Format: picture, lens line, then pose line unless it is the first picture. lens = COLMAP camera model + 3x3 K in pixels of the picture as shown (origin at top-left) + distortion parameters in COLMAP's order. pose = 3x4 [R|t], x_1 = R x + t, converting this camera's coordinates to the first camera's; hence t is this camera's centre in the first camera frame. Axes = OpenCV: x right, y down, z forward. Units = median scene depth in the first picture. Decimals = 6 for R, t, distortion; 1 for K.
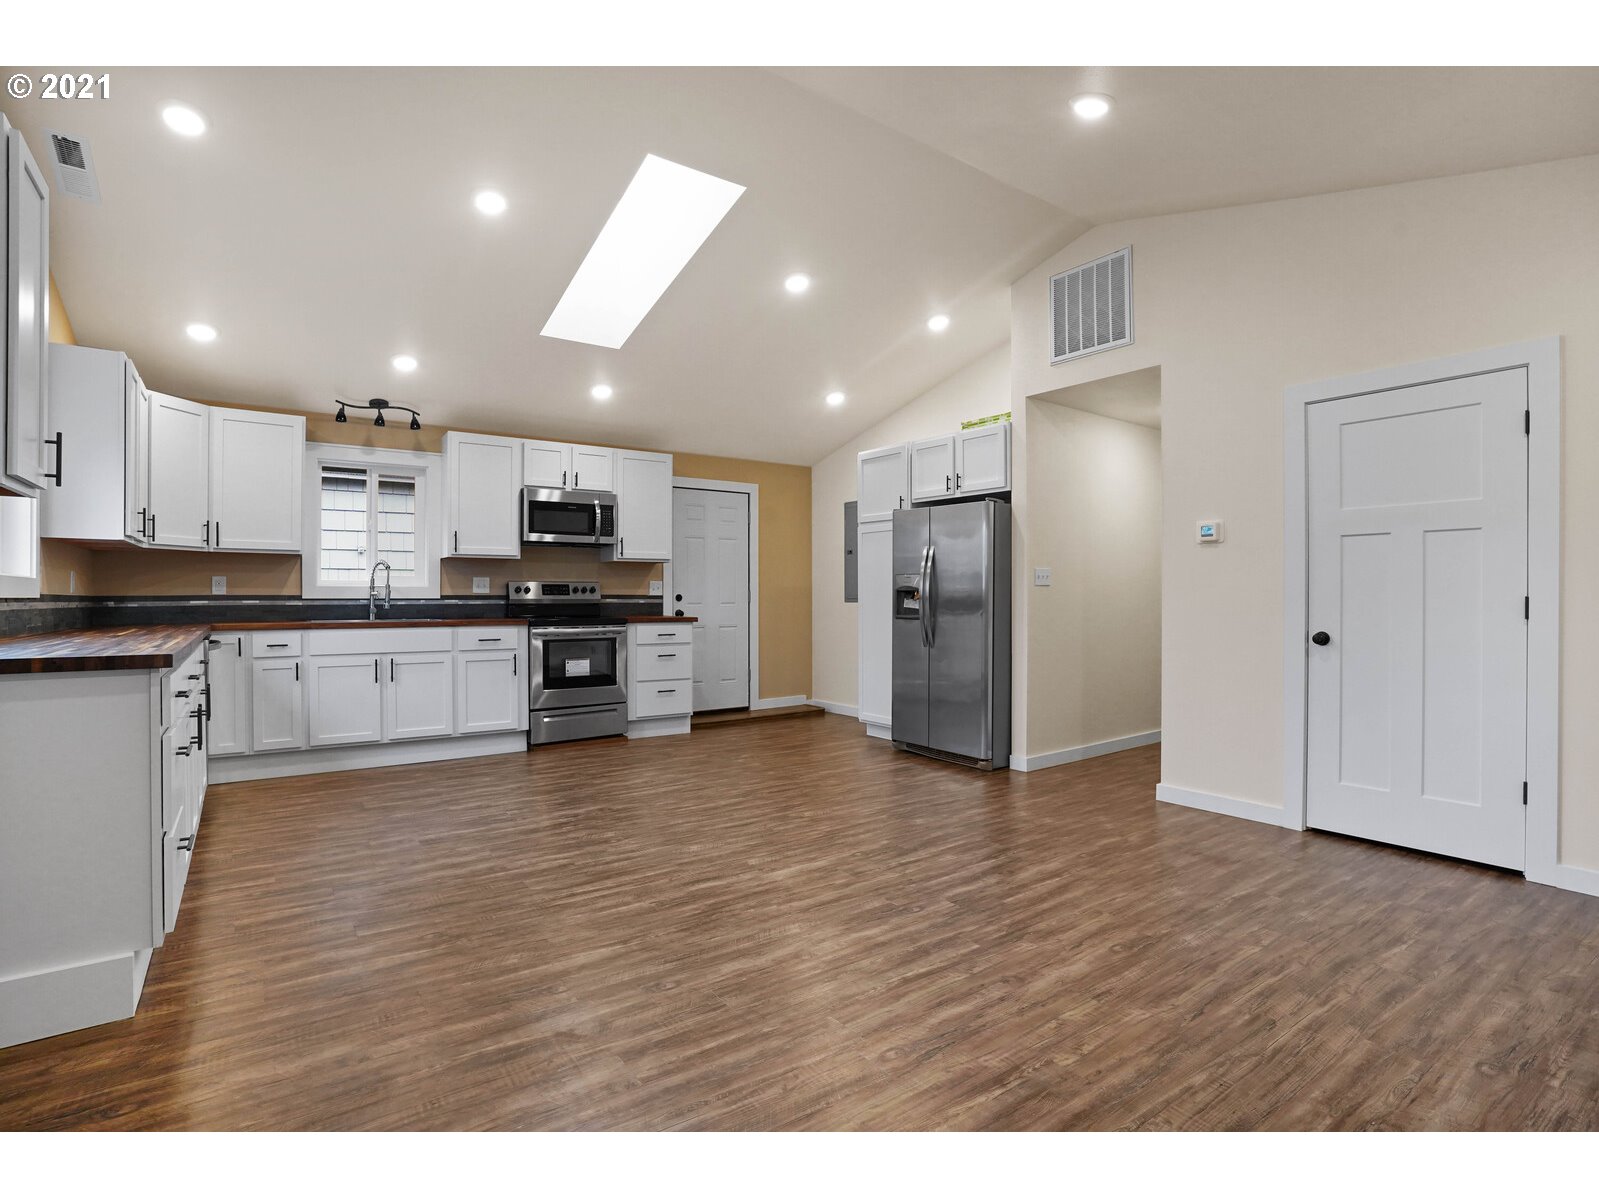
lens RADIAL K [[799.5, 0, 796.8], [0, 799.5, 591.5], [0, 0, 1]] dist [-0.019676, 0.000900]
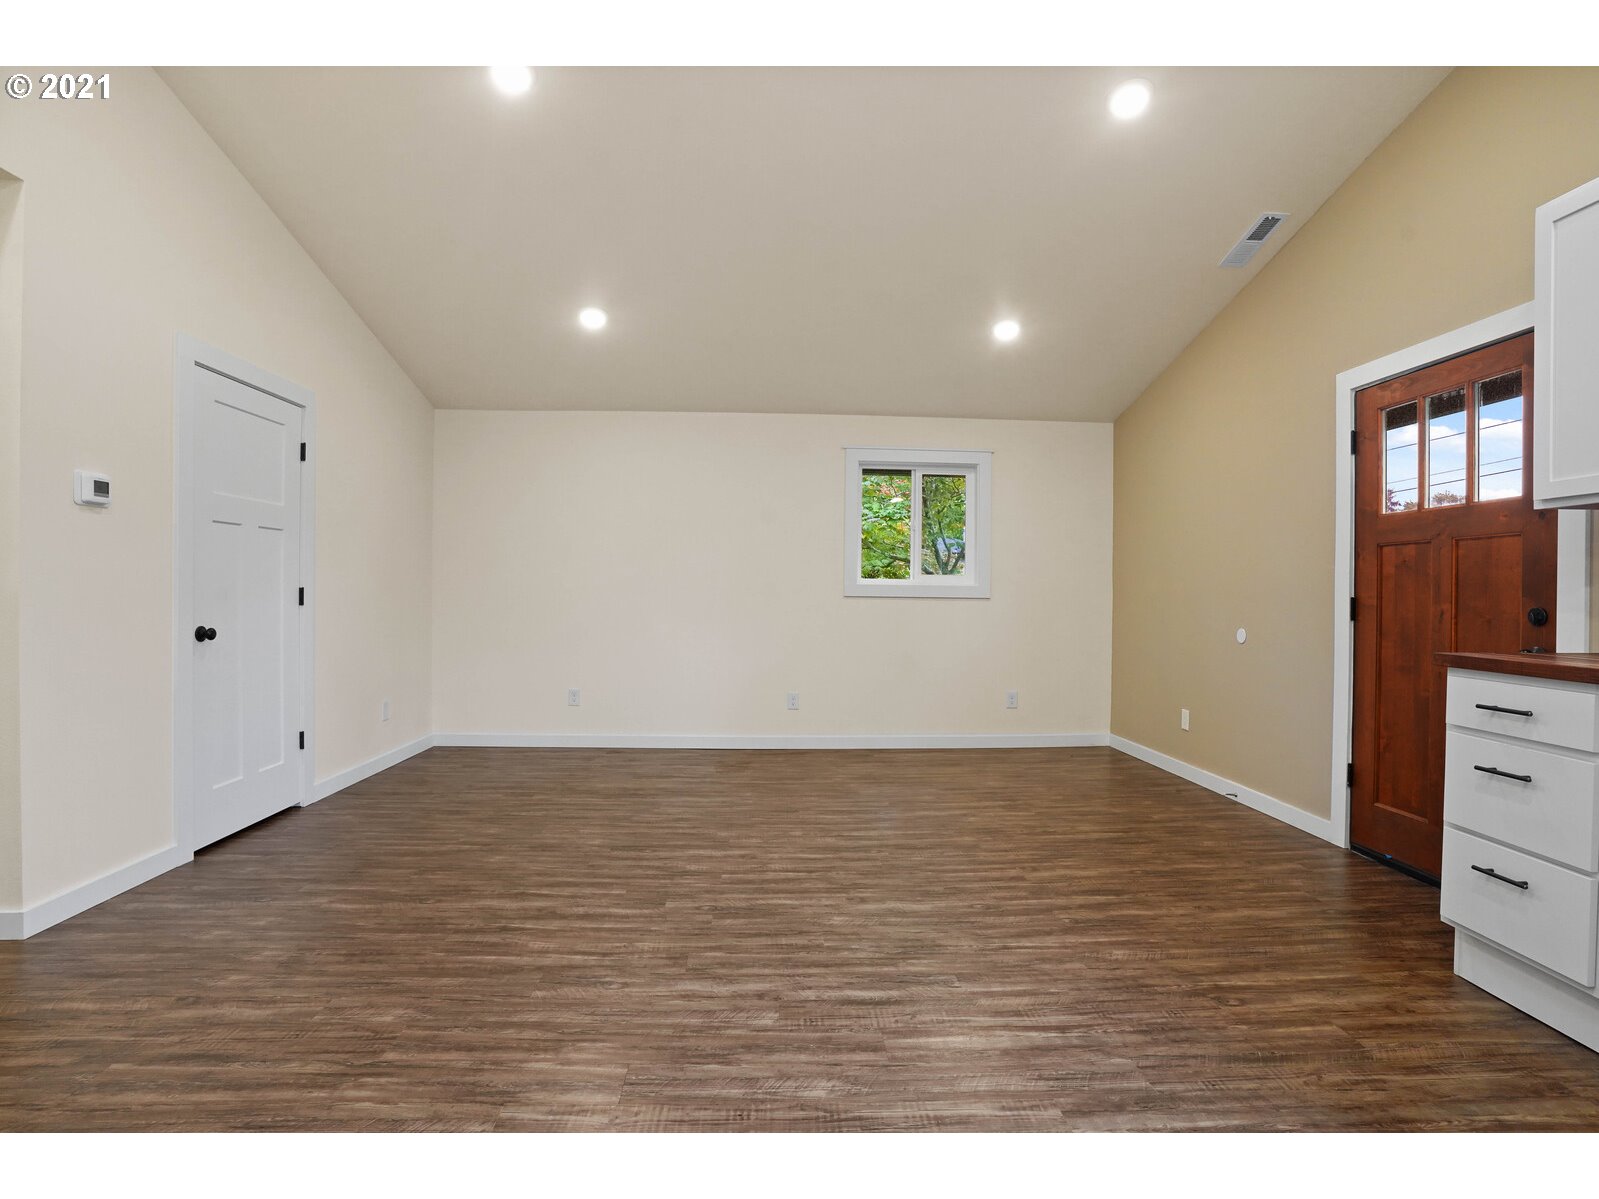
lens RADIAL K [[799.5, 0, 796.8], [0, 799.5, 591.5], [0, 0, 1]] dist [-0.019676, 0.000900]
pose [[-0.840244, -0.007706, 0.542154, -0.516947], [-0.015303, 0.999838, -0.009505, 0.017097], [-0.541993, -0.016283, -0.840225, 1.926256]]
